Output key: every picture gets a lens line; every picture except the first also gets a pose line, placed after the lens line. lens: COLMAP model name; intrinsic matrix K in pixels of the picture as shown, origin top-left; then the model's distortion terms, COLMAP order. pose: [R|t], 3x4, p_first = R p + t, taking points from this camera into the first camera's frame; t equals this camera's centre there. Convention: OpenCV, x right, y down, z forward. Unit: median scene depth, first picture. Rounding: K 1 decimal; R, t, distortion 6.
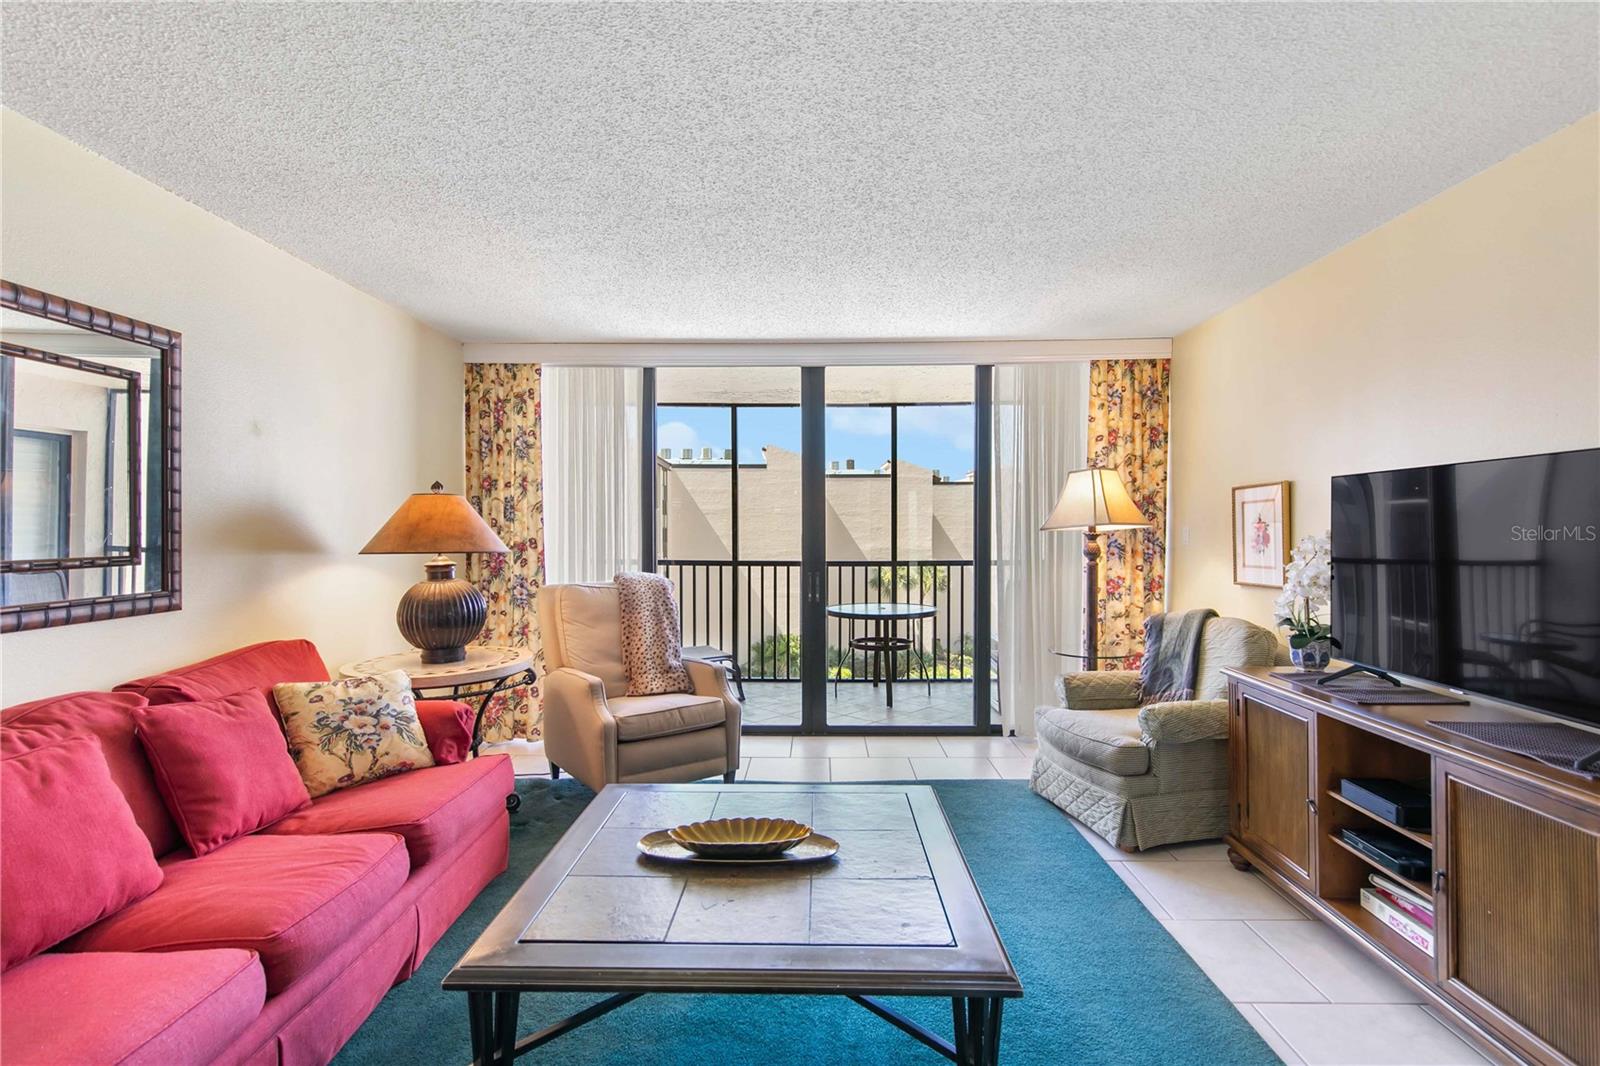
lens RADIAL K [[789.9, 0, 823.9], [0, 789.9, 536.9], [0, 0, 1]] dist [0.002860, -0.000159]
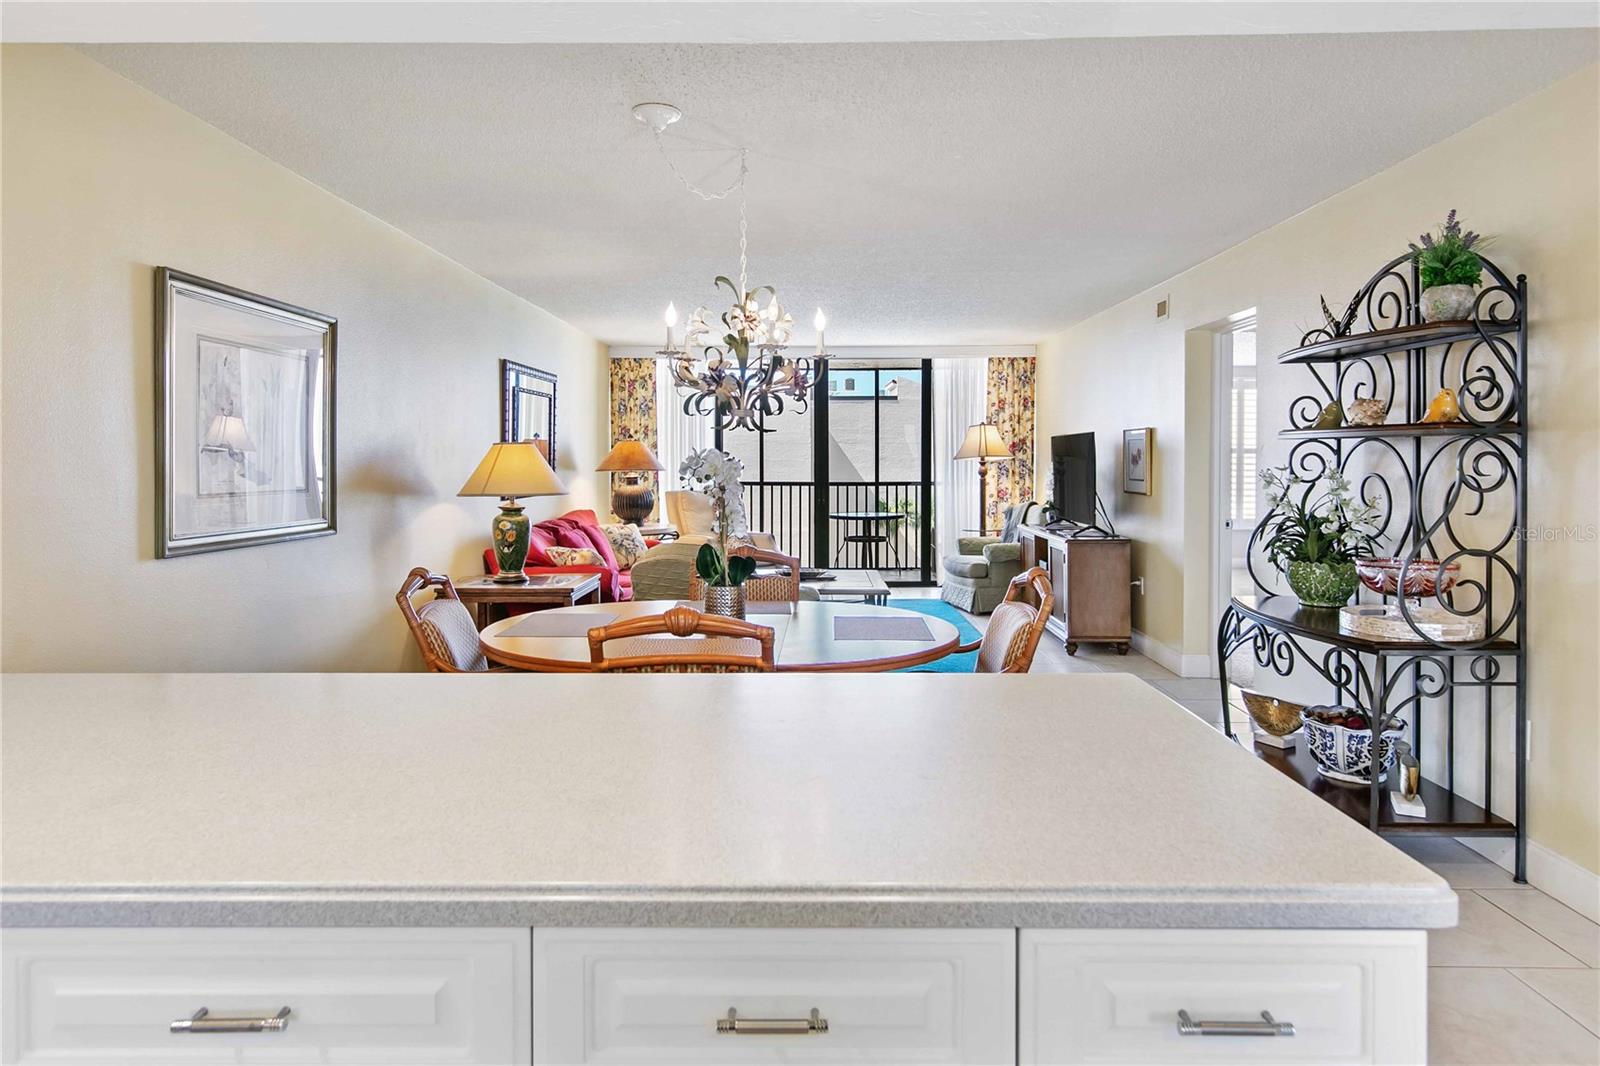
lens RADIAL K [[942.0, 0, 802.8], [0, 942.0, 471.6], [0, 0, 1]] dist [0.004130, 0.001631]
pose [[0.999832, 0.001335, -0.018293, -0.018574], [-0.001275, 0.999994, 0.003266, 0.011852], [0.018297, -0.003242, 0.999827, -1.094690]]
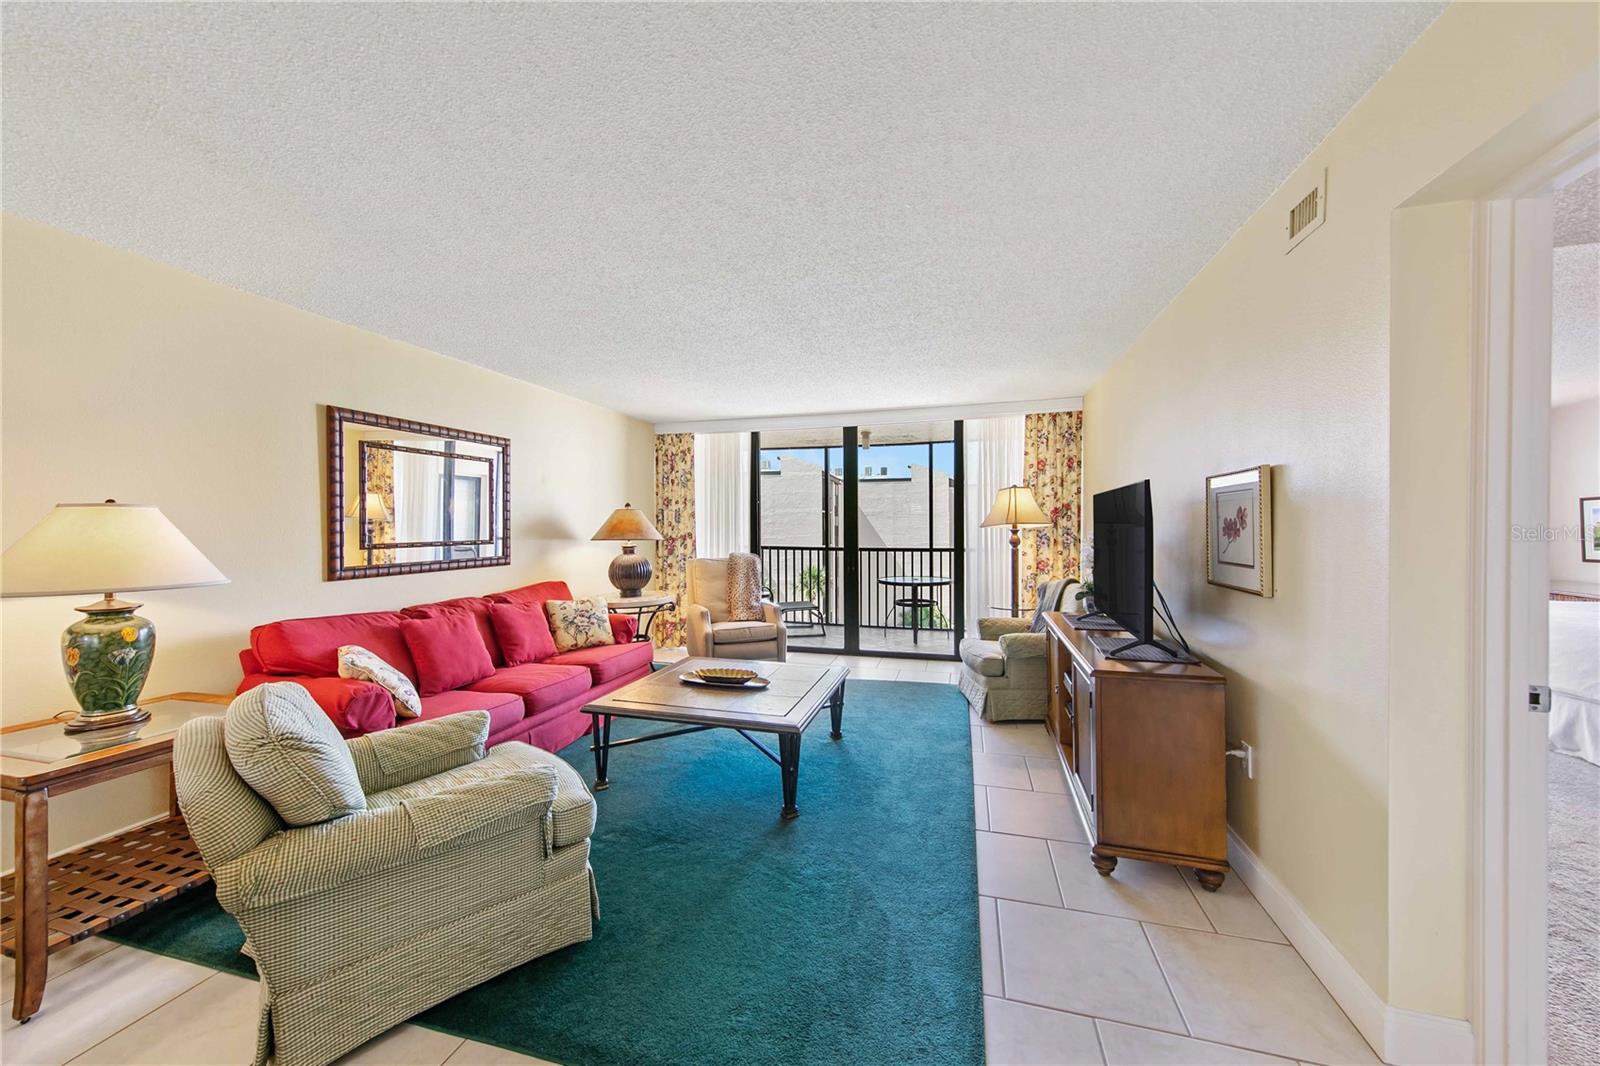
lens RADIAL K [[588.1, 0, 796.0], [0, 588.1, 531.0], [0, 0, 1]] dist [0.008703, -0.000011]
pose [[0.961644, -0.000507, -0.274300, 0.247707], [-0.000072, 0.999998, -0.002100, 0.001132], [0.274301, 0.002039, 0.961642, -0.219988]]
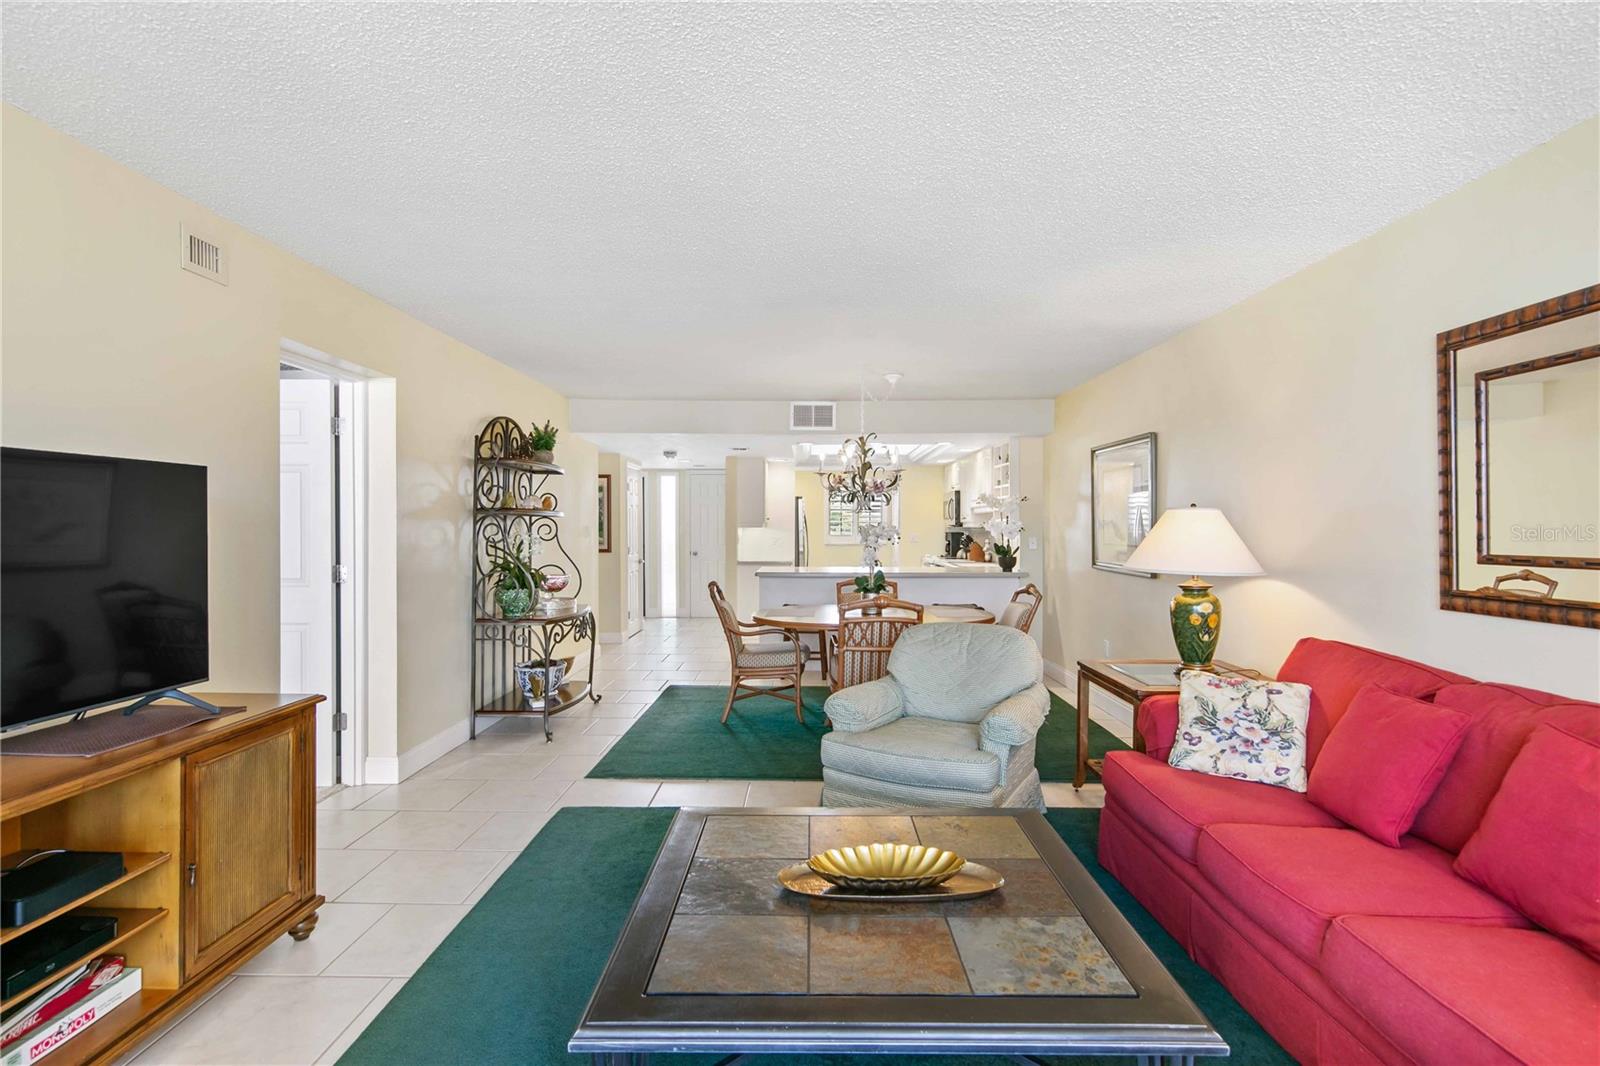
lens RADIAL K [[814.9, 0, 796.1], [0, 814.9, 514.6], [0, 0, 1]] dist [0.009182, 0.000152]
pose [[-0.999996, 0.001193, 0.002529, 0.015969], [0.001182, 0.999990, -0.004266, -0.009630], [-0.002534, -0.004263, -0.999988, 0.872446]]
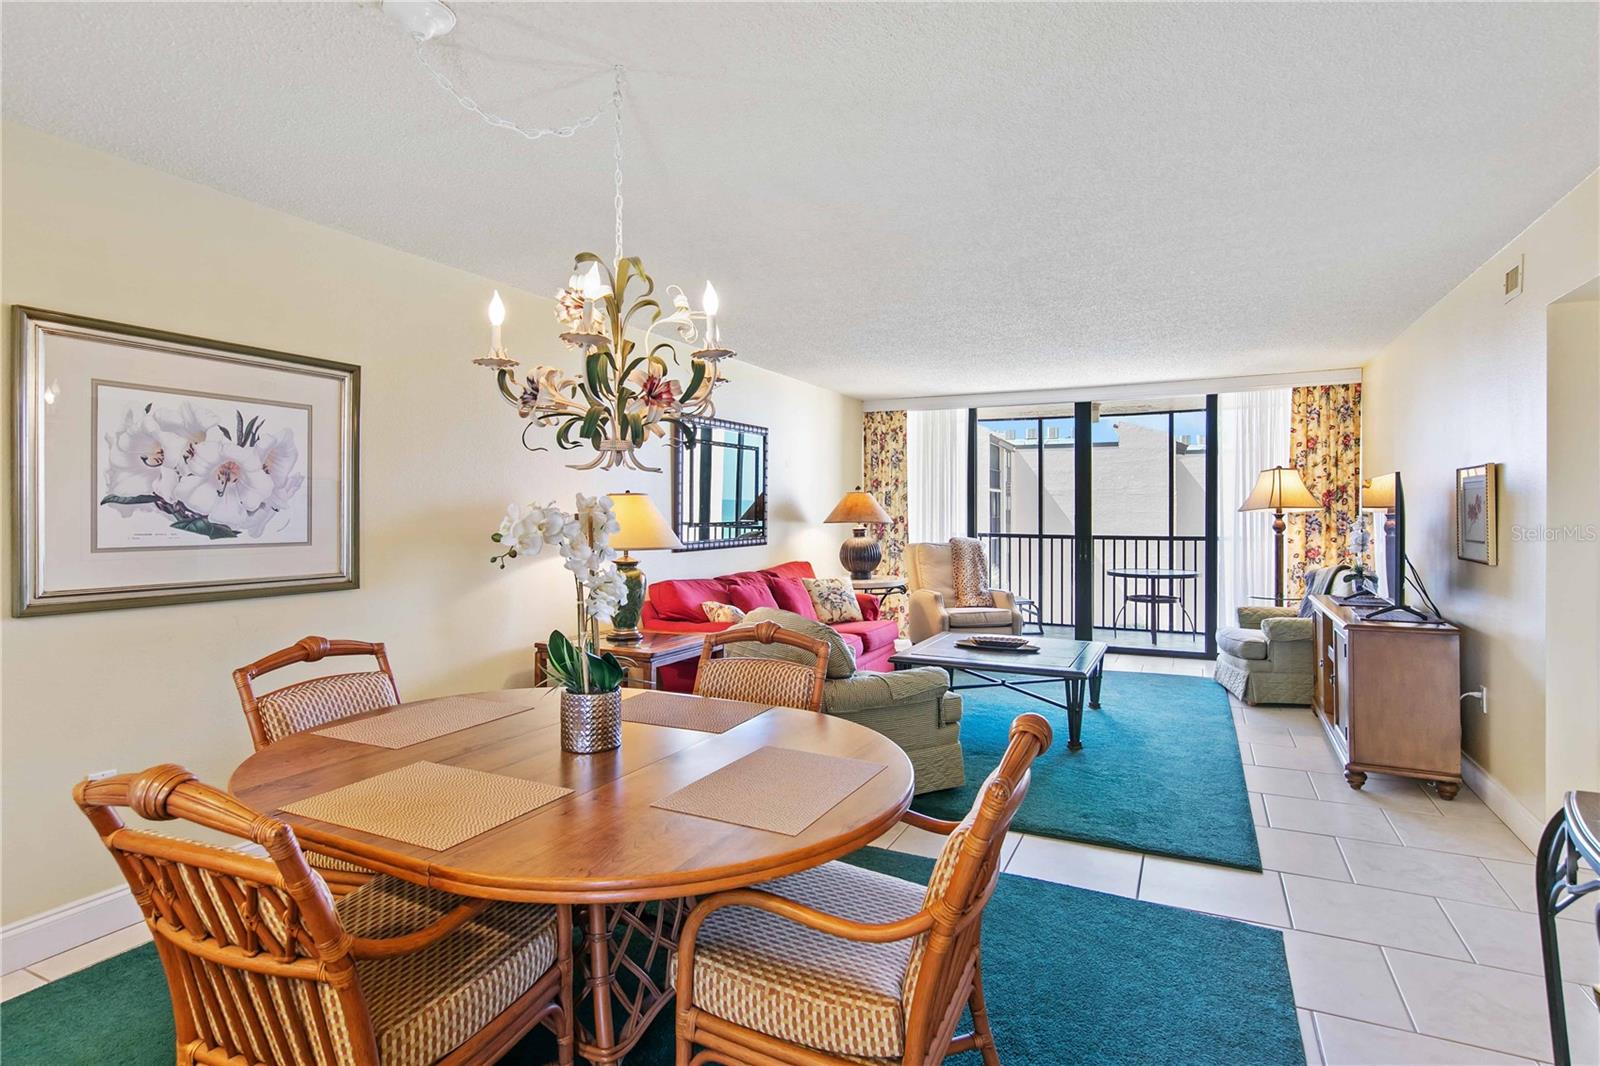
lens RADIAL K [[814.9, 0, 796.1], [0, 814.9, 514.6], [0, 0, 1]] dist [0.009182, 0.000152]
pose [[0.897795, 0.002972, -0.440404, 0.209723], [-0.005395, 0.999976, -0.004250, 0.007942], [0.440381, 0.006192, 0.897789, -0.713654]]
